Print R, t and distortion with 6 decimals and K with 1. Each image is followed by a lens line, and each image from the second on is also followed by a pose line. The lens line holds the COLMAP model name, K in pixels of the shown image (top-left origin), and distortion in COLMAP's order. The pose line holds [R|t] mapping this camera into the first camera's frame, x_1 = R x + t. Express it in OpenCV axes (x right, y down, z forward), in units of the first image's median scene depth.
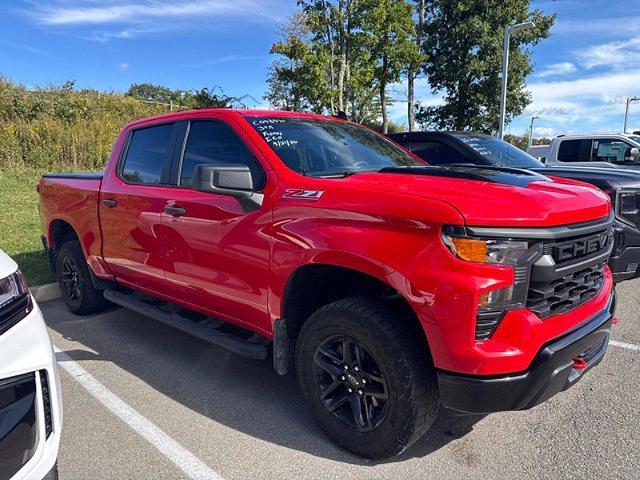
lens RADIAL K [[452.7, 0, 320.0], [0, 452.7, 240.0], [0, 0, 1]] dist [0.035376, -0.031989]
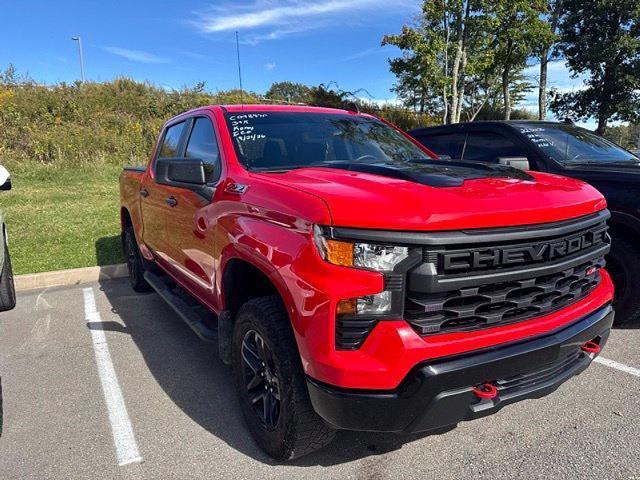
lens RADIAL K [[453.2, 0, 321.2], [0, 453.2, 241.9], [0, 0, 1]] dist [0.031104, -0.025826]
pose [[0.959861, 0.051547, -0.275699, 0.059916], [-0.046657, 0.998616, 0.024270, -0.002151], [0.276569, -0.010433, 0.960938, 0.011126]]
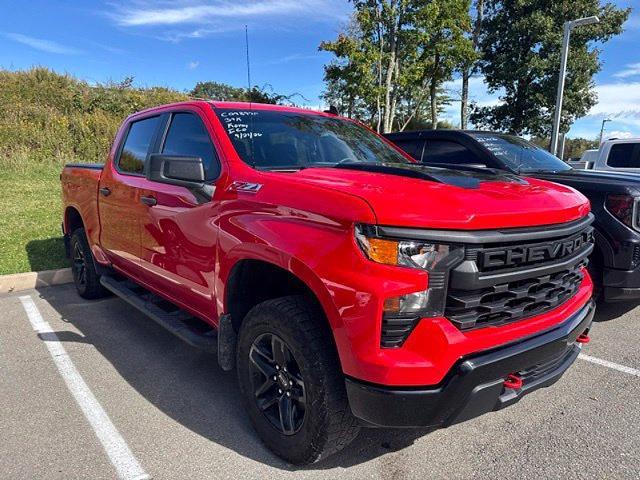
lens RADIAL K [[453.2, 0, 321.2], [0, 453.2, 241.9], [0, 0, 1]] dist [0.031104, -0.025826]
pose [[0.992009, 0.047657, -0.116819, 0.034208], [-0.047064, 0.998861, 0.007828, 0.000241], [0.117059, -0.002268, 0.993122, 0.006769]]
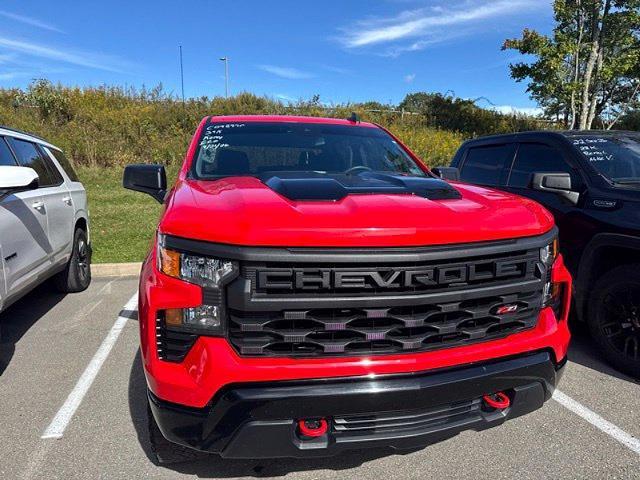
lens RADIAL K [[452.7, 0, 320.0], [0, 452.7, 240.0], [0, 0, 1]] dist [0.035376, -0.031989]
pose [[0.839957, 0.105527, -0.532294, 0.116639], [-0.111491, 0.993543, 0.021037, -0.007907], [0.531076, 0.041676, 0.846298, 0.041199]]
